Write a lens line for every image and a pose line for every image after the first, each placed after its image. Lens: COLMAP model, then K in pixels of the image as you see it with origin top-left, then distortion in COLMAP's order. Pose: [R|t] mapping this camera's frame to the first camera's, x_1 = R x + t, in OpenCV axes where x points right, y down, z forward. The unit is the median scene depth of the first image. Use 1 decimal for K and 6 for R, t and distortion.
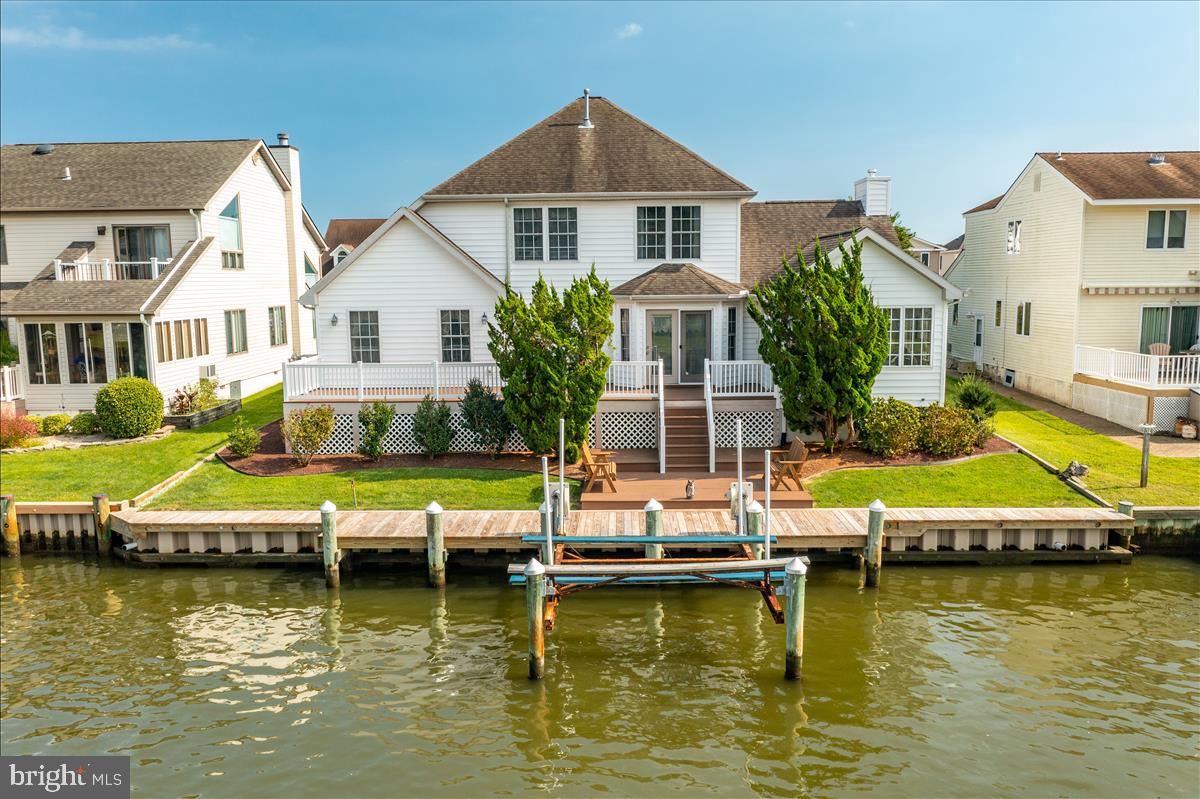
lens RADIAL K [[973.8, 0, 602.7], [0, 973.8, 419.4], [0, 0, 1]] dist [0.000969, 0.004643]
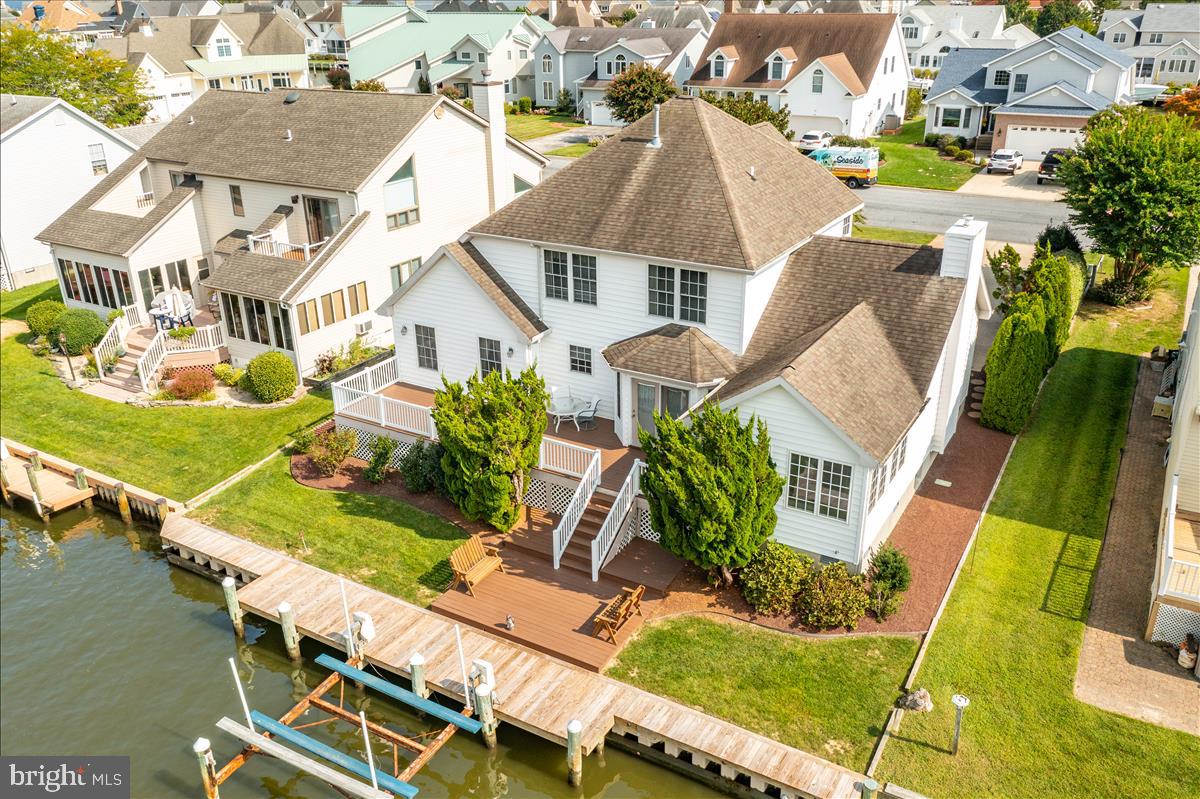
lens RADIAL K [[973.8, 0, 602.7], [0, 973.8, 419.4], [0, 0, 1]] dist [0.000969, 0.004643]
pose [[0.871961, 0.201103, -0.446366, 0.461023], [-0.066829, 0.952097, 0.298404, -0.356587], [0.484993, -0.230367, 0.843631, 0.112832]]
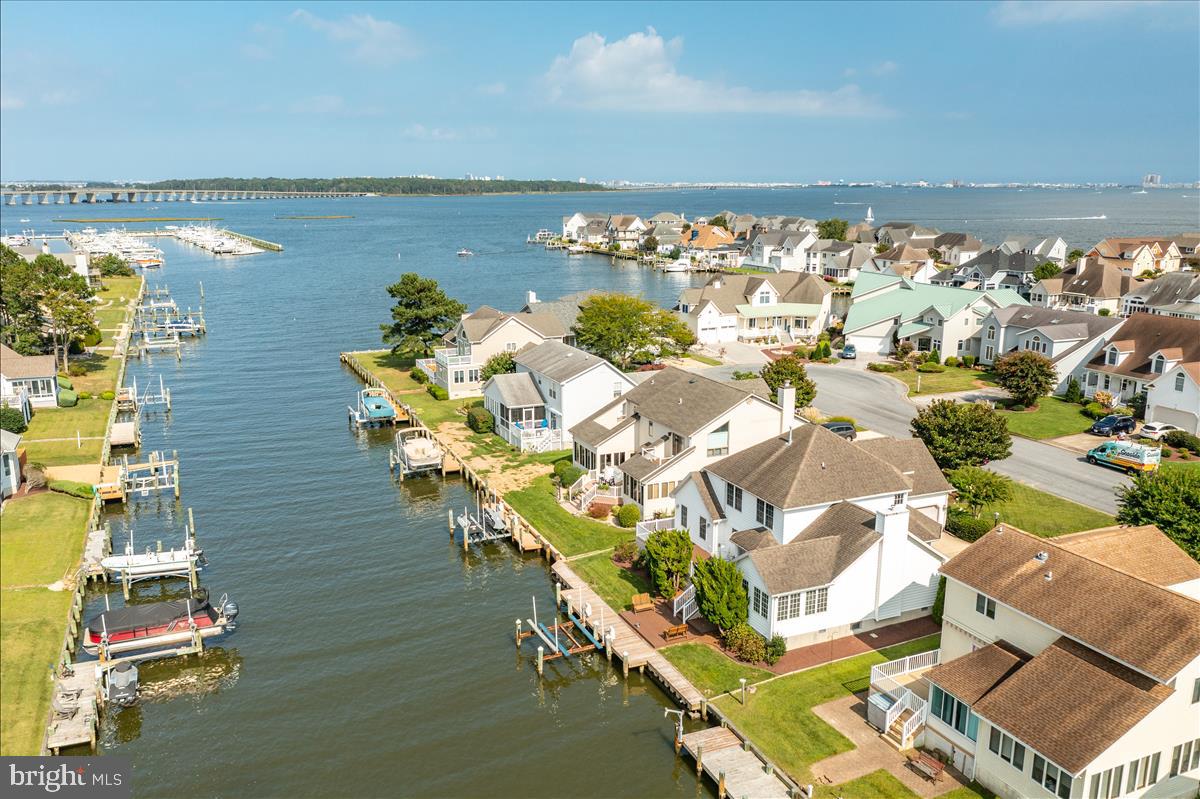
lens RADIAL K [[973.8, 0, 602.7], [0, 973.8, 419.4], [0, 0, 1]] dist [0.000969, 0.004643]
pose [[0.427343, 0.225748, -0.875452, 1.725238], [-0.134285, 0.973432, 0.185464, -0.736056], [0.894061, 0.038303, 0.446305, -0.272530]]
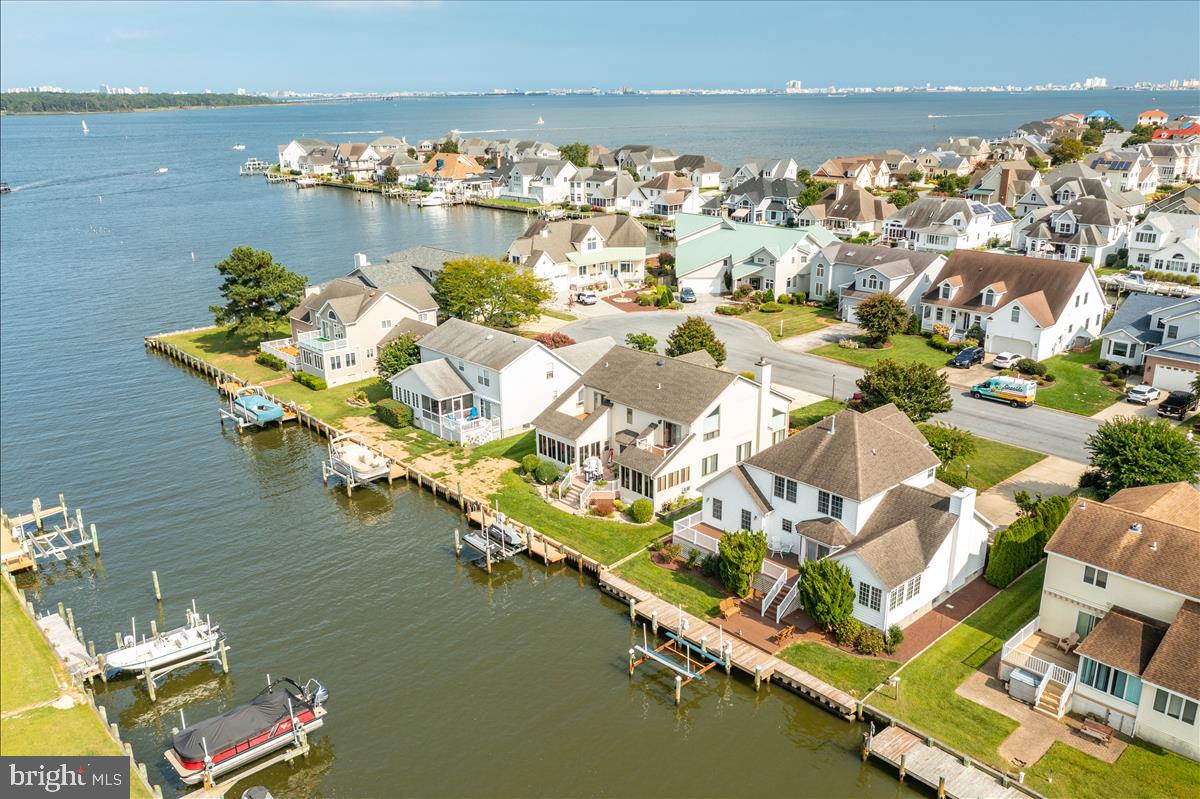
lens RADIAL K [[973.8, 0, 602.7], [0, 973.8, 419.4], [0, 0, 1]] dist [0.000969, 0.004643]
pose [[0.691387, 0.237107, -0.682470, 1.172130], [-0.100839, 0.967037, 0.233817, -0.842773], [0.715413, -0.092838, 0.692506, -0.884607]]
